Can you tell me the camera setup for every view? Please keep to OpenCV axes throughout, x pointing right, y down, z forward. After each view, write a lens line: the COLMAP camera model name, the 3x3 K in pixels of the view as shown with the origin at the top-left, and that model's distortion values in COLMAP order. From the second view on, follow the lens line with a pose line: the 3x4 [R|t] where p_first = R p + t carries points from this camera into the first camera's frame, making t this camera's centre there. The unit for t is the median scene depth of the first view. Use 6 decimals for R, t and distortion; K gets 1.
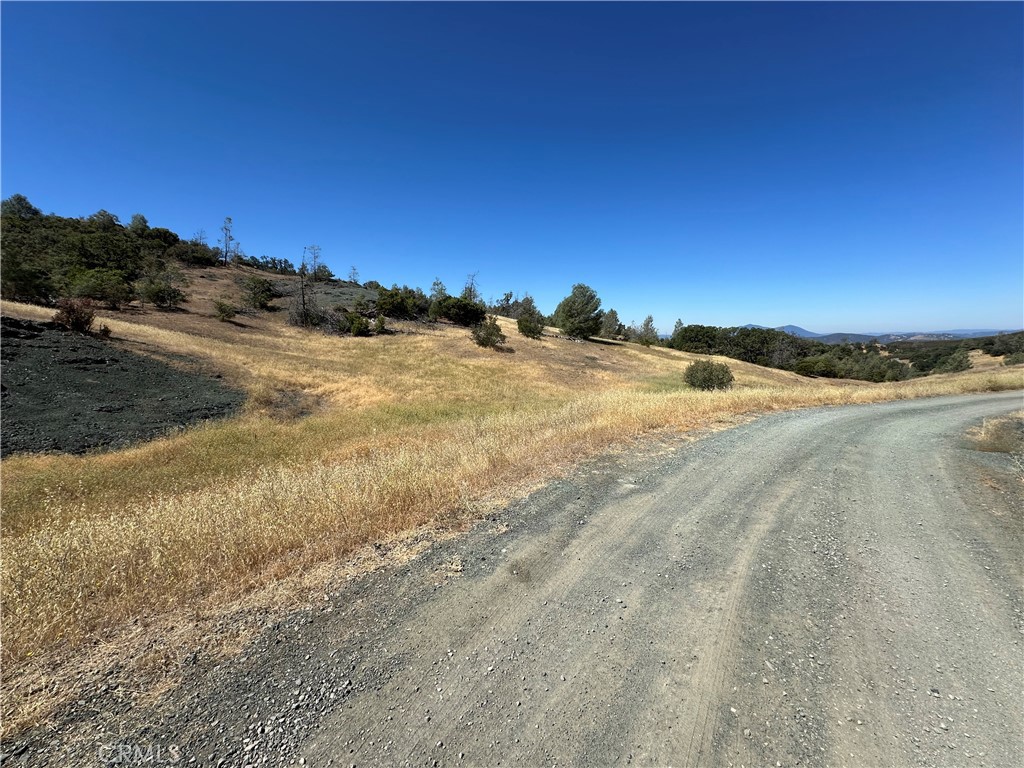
lens RADIAL K [[413.7, 0, 512.0], [0, 413.7, 384.0], [0, 0, 1]] dist [-0.000076, 0.000157]
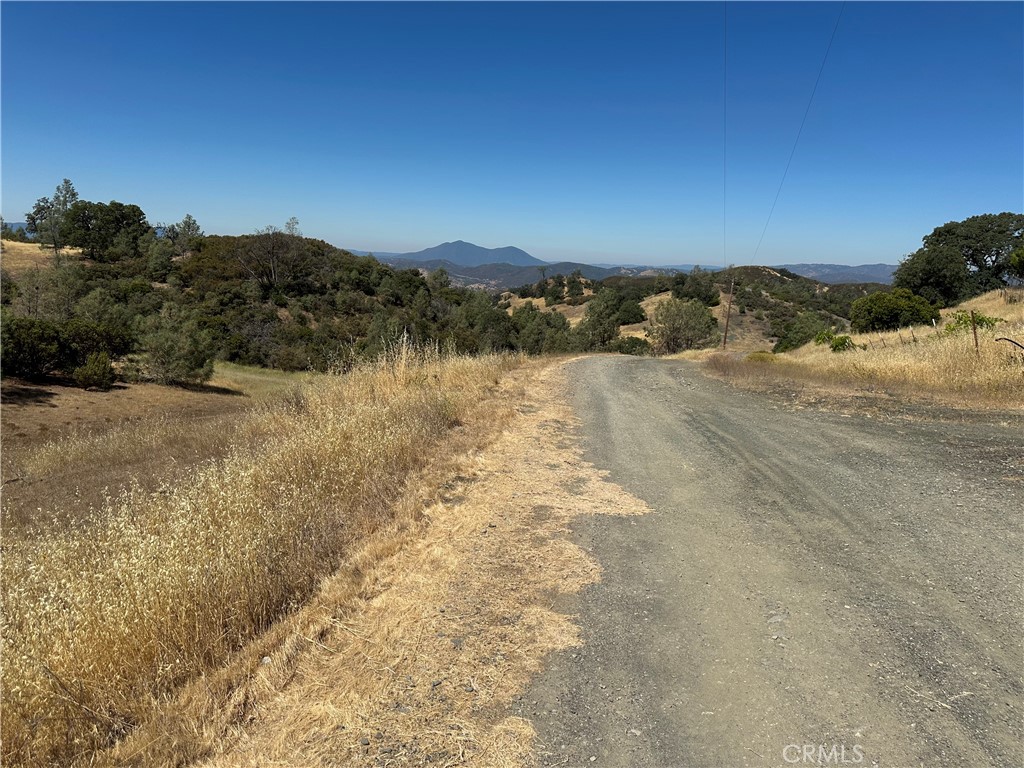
lens RADIAL K [[720.6, 0, 512.0], [0, 720.6, 384.0], [0, 0, 1]] dist [0.138360, -0.243358]
pose [[0.832105, -0.041280, 0.553080, 0.826056], [0.003258, 0.997573, 0.069553, -0.051660], [-0.554609, -0.056074, 0.830220, 0.530739]]
